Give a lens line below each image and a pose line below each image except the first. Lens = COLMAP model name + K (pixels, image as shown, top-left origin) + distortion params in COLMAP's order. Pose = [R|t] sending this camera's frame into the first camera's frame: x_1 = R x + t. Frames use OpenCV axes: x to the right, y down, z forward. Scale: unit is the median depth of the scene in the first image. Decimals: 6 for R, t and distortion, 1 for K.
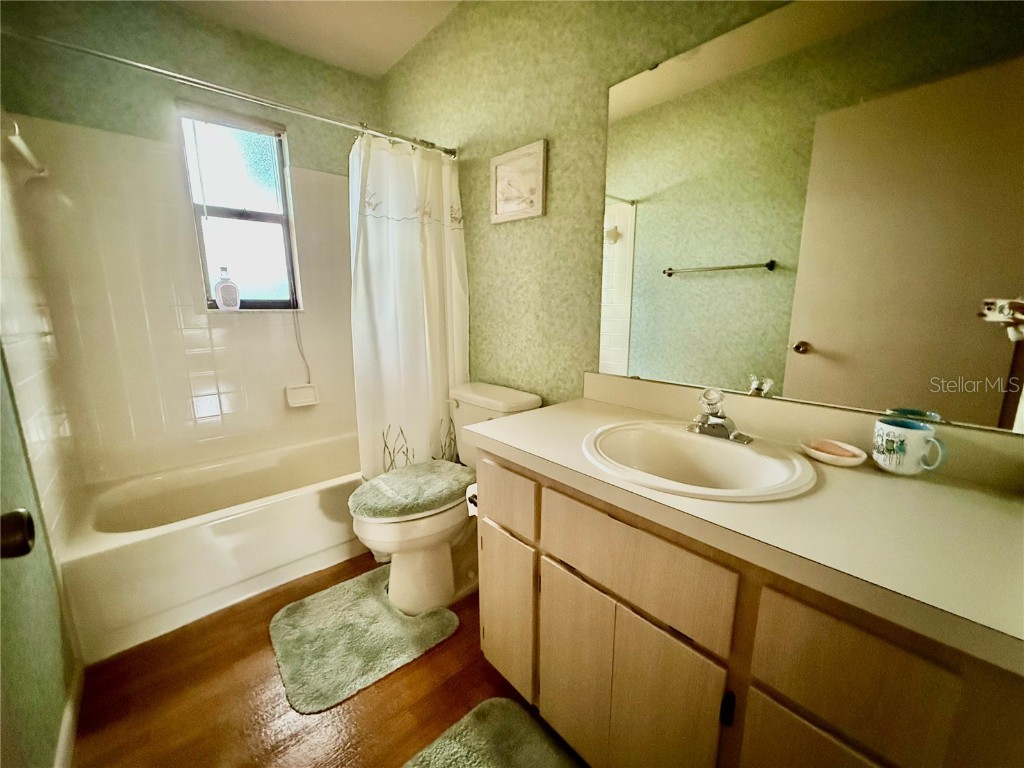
lens RADIAL K [[410.4, 0, 511.5], [0, 410.4, 382.7], [0, 0, 1]] dist [0.000367, -0.000309]
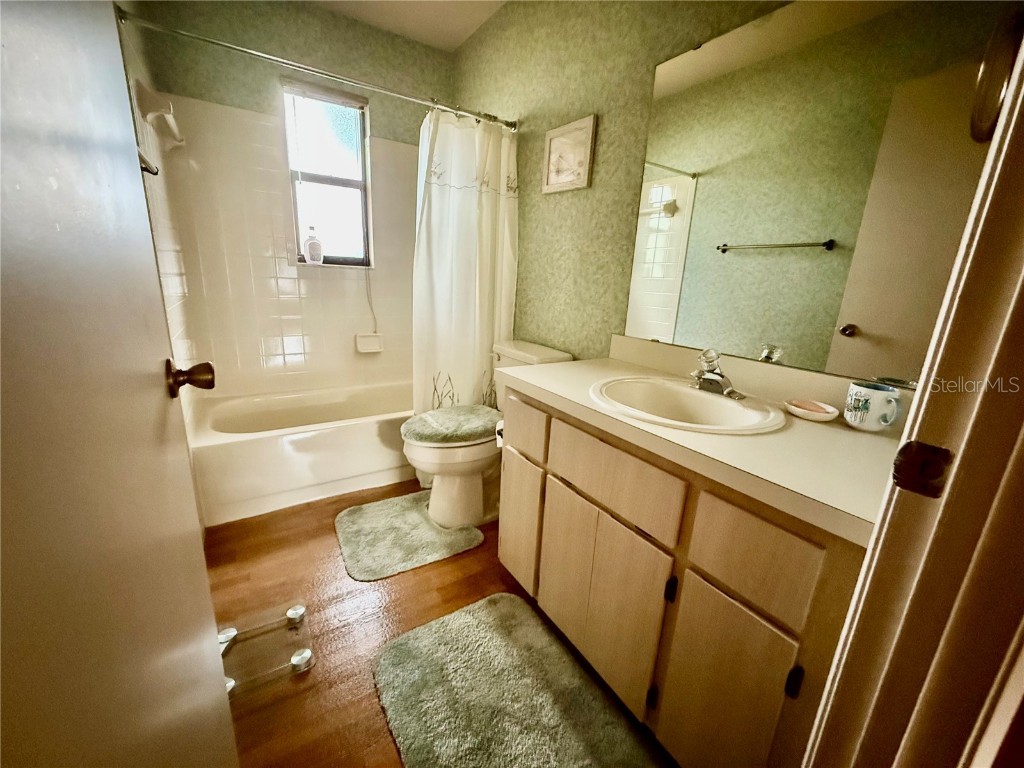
lens RADIAL K [[410.4, 0, 511.5], [0, 410.4, 382.3], [0, 0, 1]] dist [0.000367, -0.000309]
pose [[0.987496, 0.085973, -0.132138, 0.062535], [-0.077576, 0.994703, 0.067444, 0.045070], [0.137236, -0.056350, 0.988934, -0.122504]]
